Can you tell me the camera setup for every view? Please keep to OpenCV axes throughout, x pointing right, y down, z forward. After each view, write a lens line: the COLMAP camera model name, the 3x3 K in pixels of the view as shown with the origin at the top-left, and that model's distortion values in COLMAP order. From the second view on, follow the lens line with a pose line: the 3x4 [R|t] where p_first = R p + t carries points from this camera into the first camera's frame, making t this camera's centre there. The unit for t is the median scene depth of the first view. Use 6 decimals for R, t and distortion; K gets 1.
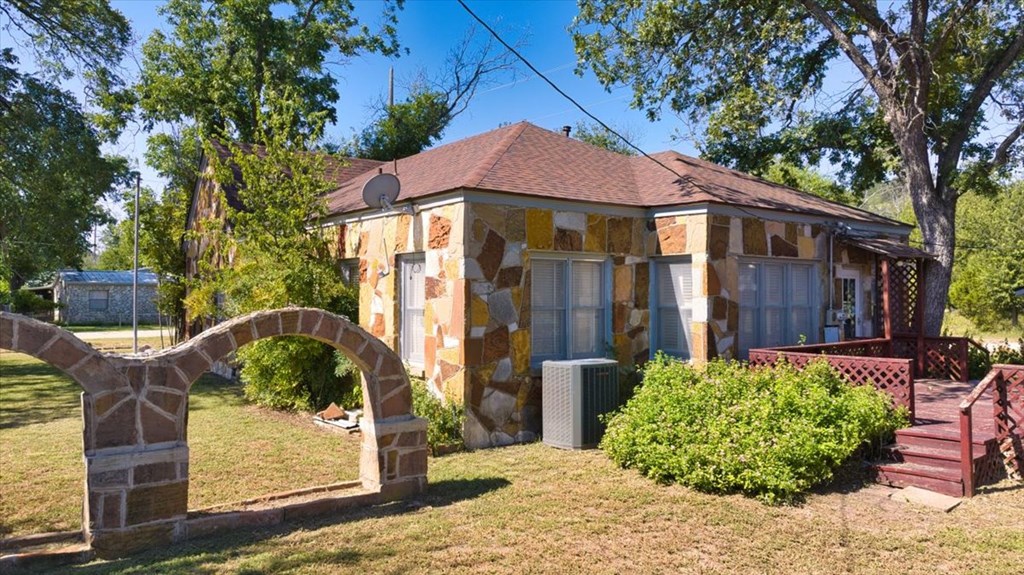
lens RADIAL K [[723.2, 0, 517.8], [0, 723.2, 286.5], [0, 0, 1]] dist [0.001996, -0.033113]
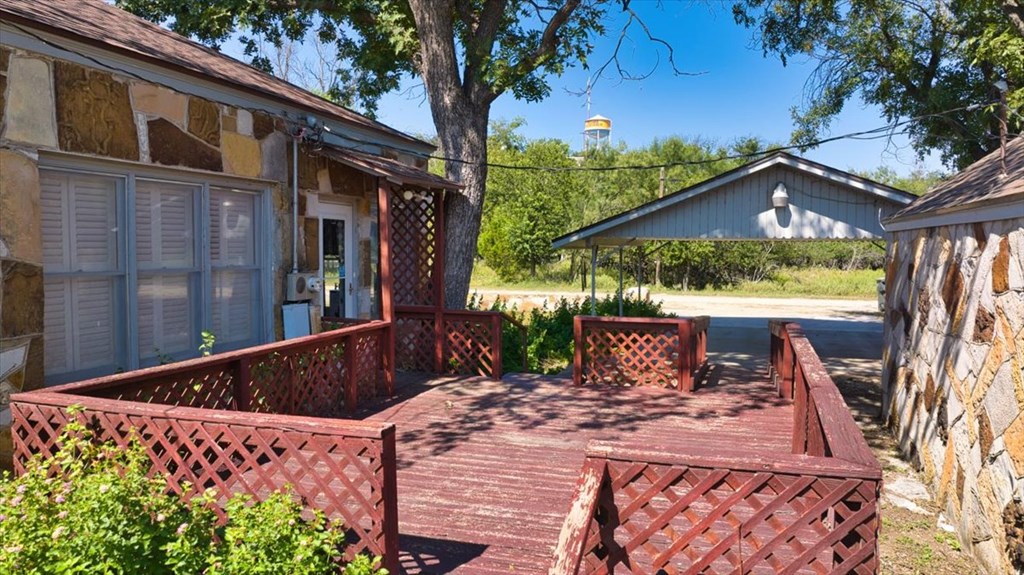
lens RADIAL K [[723.2, 0, 512.6], [0, 723.2, 285.5], [0, 0, 1]] dist [0.001996, -0.033113]
pose [[0.831704, -0.023899, 0.554705, 0.255456], [-0.014804, 0.997763, 0.065183, 0.002708], [-0.555022, -0.062425, 0.829490, 0.429509]]
